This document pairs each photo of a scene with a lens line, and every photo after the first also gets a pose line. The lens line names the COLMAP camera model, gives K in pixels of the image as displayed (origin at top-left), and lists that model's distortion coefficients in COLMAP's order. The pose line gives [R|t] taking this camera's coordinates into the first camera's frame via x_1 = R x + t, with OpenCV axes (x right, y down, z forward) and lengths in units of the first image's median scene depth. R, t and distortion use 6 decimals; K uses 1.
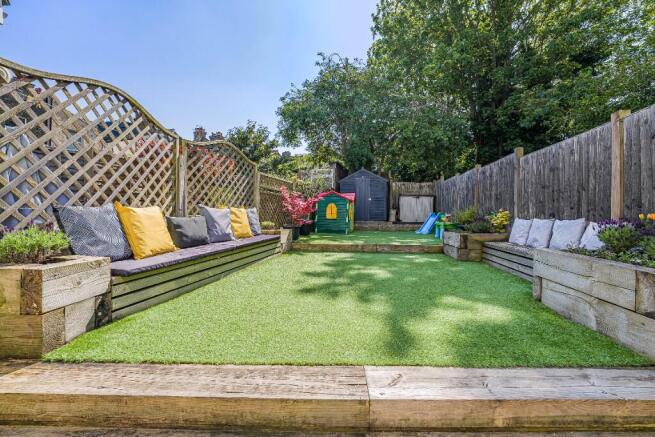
lens RADIAL K [[268.6, 0, 330.8], [0, 268.6, 215.5], [0, 0, 1]] dist [-0.019686, 0.000446]
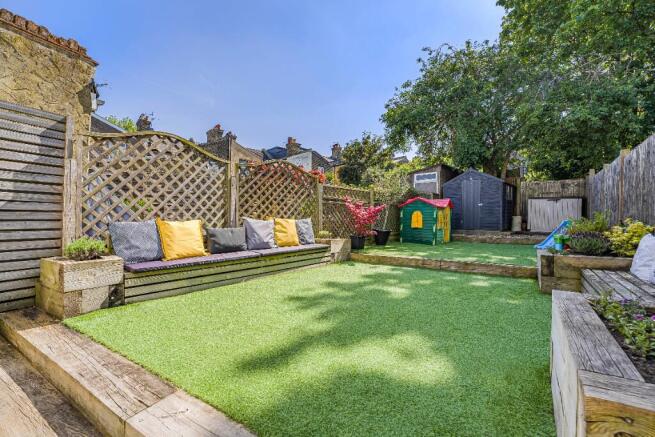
lens RADIAL K [[265.0, 0, 327.5], [0, 265.0, 218.5], [0, 0, 1]] dist [-0.017511, -0.000030]
pose [[0.874757, -0.003818, -0.484546, 0.382414], [-0.001628, 0.999940, -0.010818, -0.020355], [0.484559, 0.010252, 0.874699, 0.147095]]
